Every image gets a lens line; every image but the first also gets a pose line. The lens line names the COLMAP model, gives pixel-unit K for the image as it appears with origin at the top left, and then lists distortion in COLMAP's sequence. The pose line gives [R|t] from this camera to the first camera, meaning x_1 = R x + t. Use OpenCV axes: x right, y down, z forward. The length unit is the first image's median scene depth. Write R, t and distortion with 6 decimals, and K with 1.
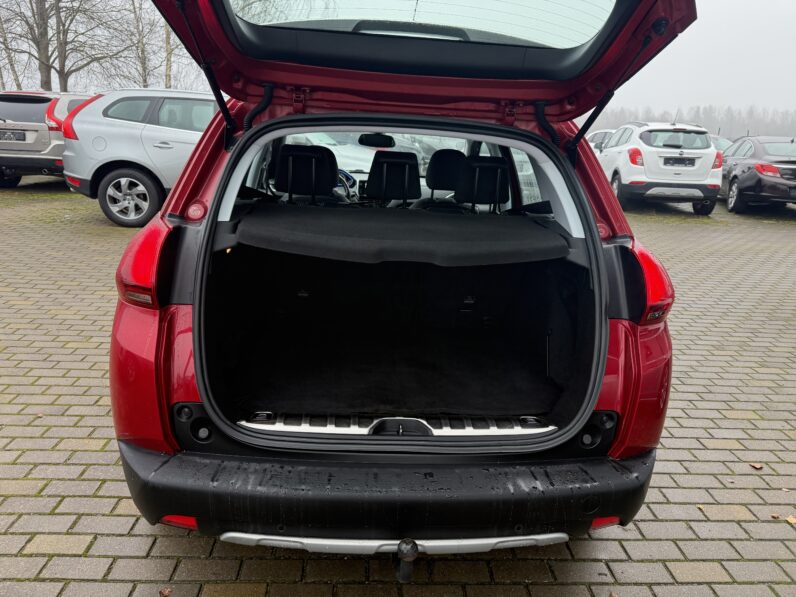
lens RADIAL K [[570.5, 0, 398.0], [0, 570.5, 298.5], [0, 0, 1]] dist [-0.000469, -0.001524]
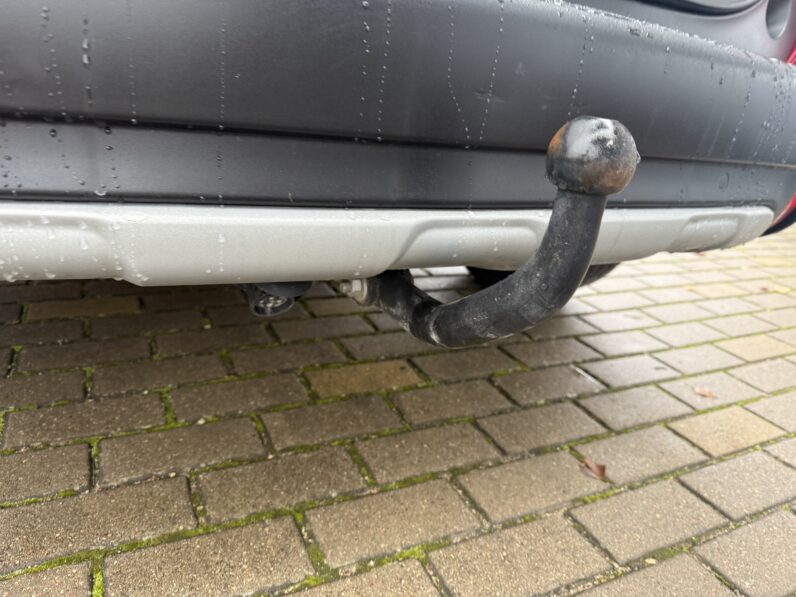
lens RADIAL K [[570.5, 0, 398.0], [0, 570.5, 298.5], [0, 0, 1]] dist [-0.000469, -0.001524]
pose [[0.917708, -0.100743, 0.384269, -0.085263], [0.064182, 0.992202, 0.106843, 0.253932], [-0.392036, -0.073388, 0.917018, 0.435661]]
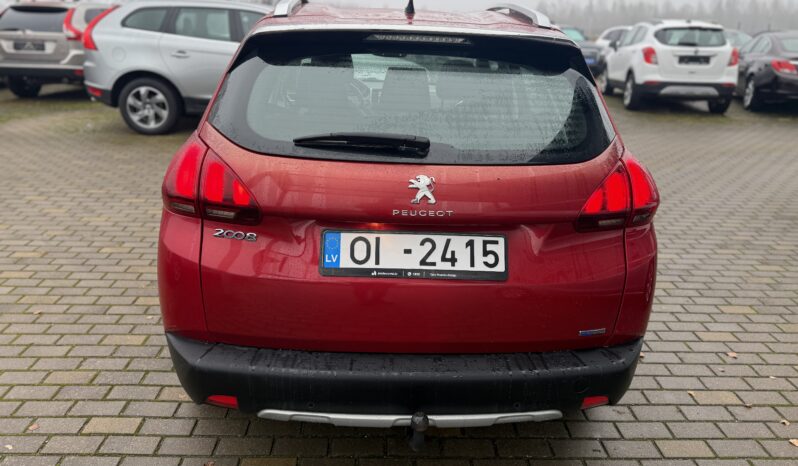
lens RADIAL K [[561.3, 0, 398.6], [0, 561.3, 250.8], [0, 0, 1]] dist [0.001567, 0.000338]
pose [[0.999637, -0.009671, -0.025162, 0.002936], [0.011844, 0.996078, 0.087688, -0.003756], [0.024215, -0.087954, 0.995830, -0.050245]]
